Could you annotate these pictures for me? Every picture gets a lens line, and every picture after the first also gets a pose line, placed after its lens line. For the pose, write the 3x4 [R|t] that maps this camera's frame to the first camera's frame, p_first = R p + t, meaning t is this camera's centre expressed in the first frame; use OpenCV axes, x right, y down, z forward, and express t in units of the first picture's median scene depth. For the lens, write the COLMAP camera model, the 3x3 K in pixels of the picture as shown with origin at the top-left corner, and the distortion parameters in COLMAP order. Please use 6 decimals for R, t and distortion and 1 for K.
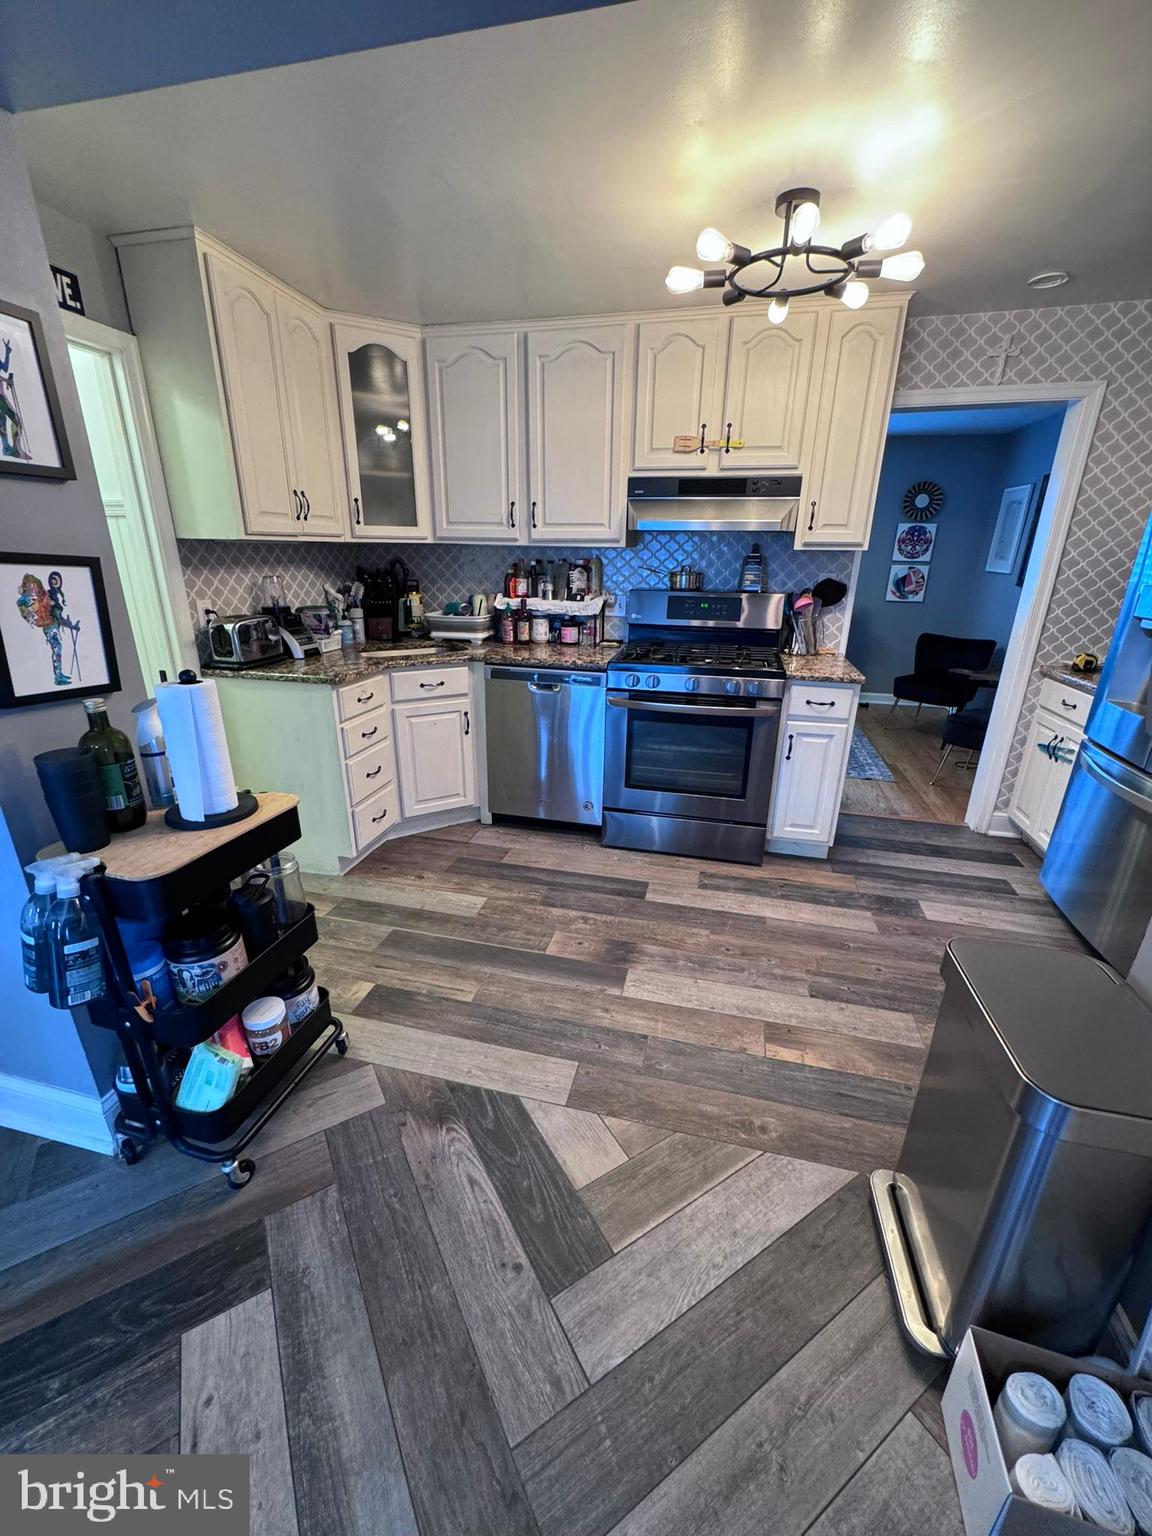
lens RADIAL K [[610.9, 0, 579.4], [0, 610.9, 774.5], [0, 0, 1]] dist [-0.002854, 0.000693]
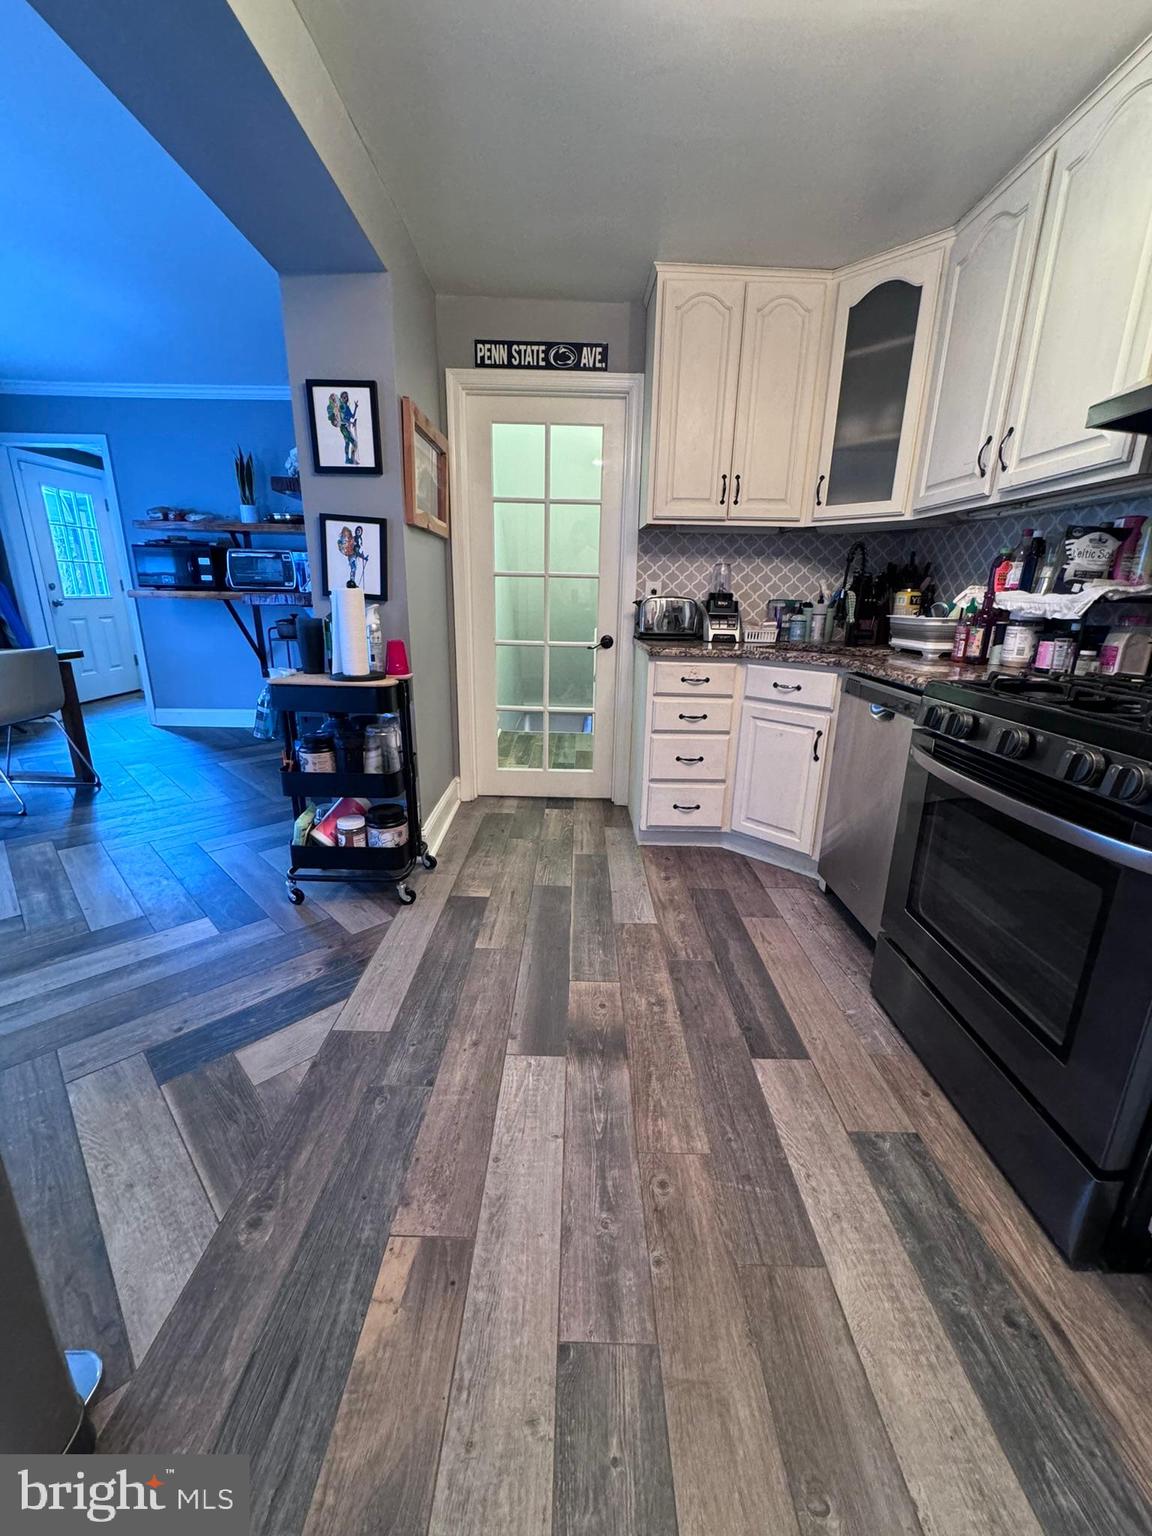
lens RADIAL K [[610.9, 0, 575.8], [0, 610.9, 772.5], [0, 0, 1]] dist [-0.002854, 0.000693]
pose [[0.228526, 0.265717, -0.936574, 0.665199], [-0.349063, 0.920430, 0.175965, -0.115939], [0.908807, 0.286711, 0.303094, 0.708631]]
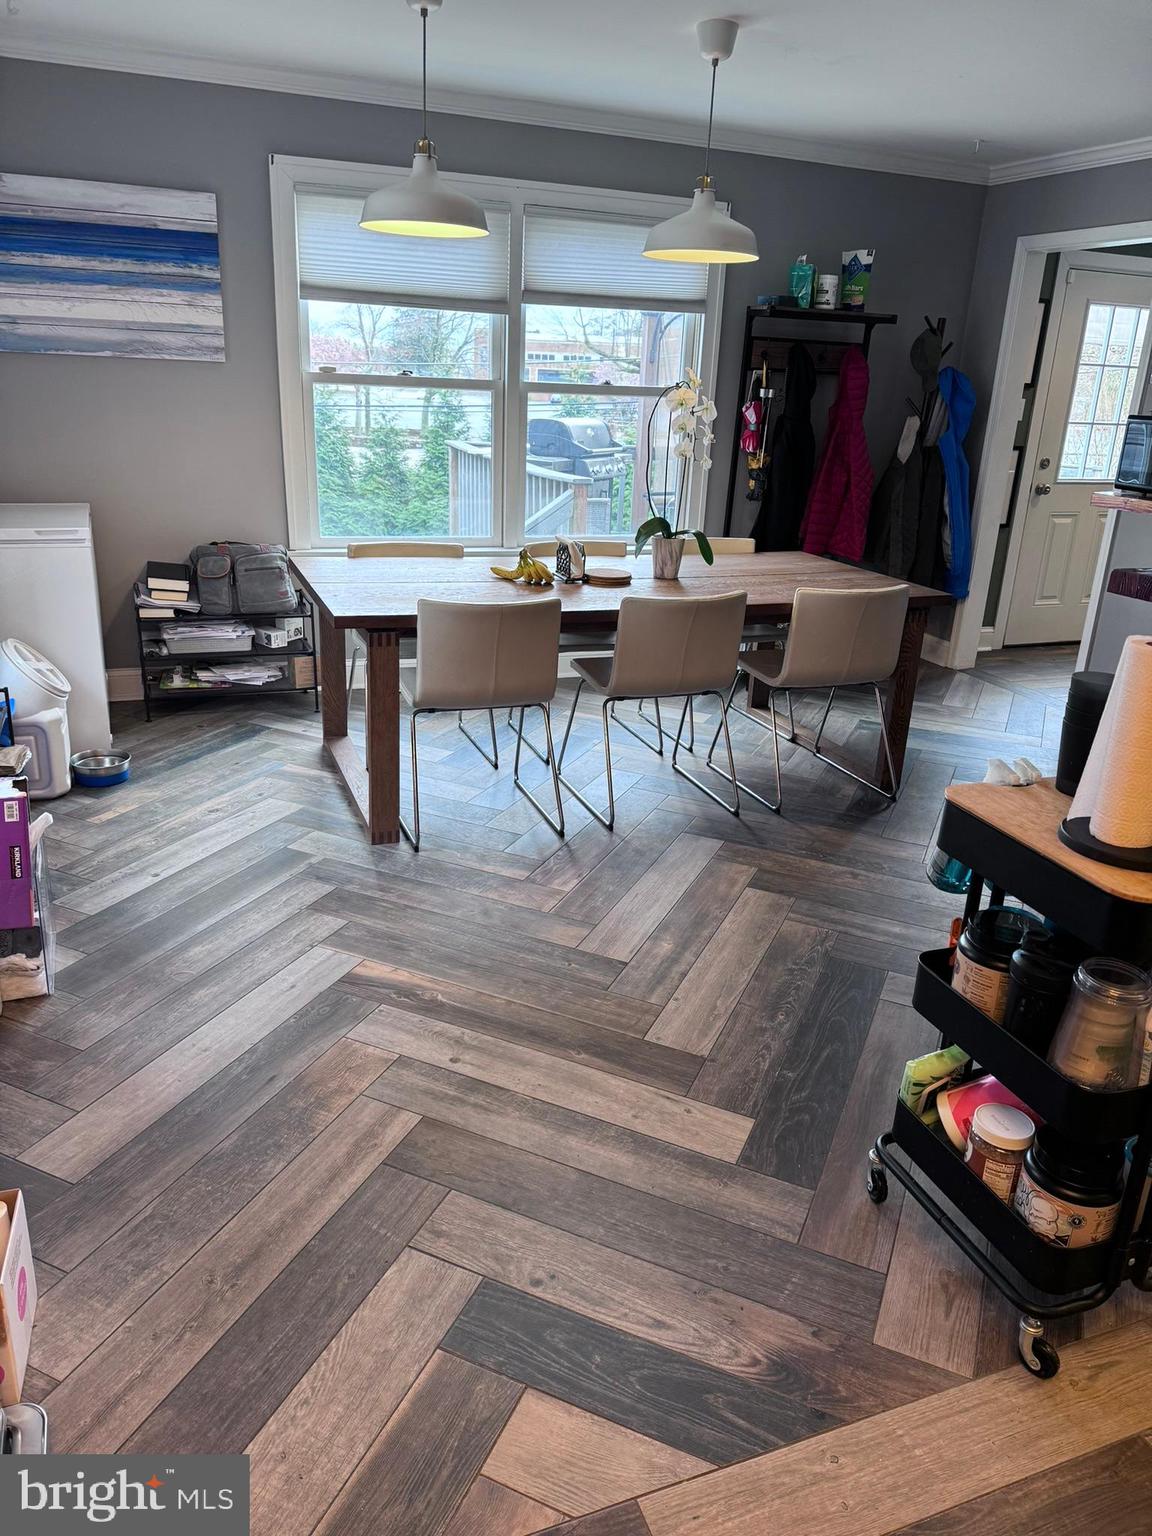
lens RADIAL K [[1073.6, 0, 574.1], [0, 1073.6, 759.1], [0, 0, 1]] dist [0.055861, -0.070789]
pose [[-0.821496, 0.140627, -0.552602, 0.327640], [-0.249567, 0.782690, 0.570186, -0.338488], [0.512700, 0.606317, -0.607881, 0.866225]]
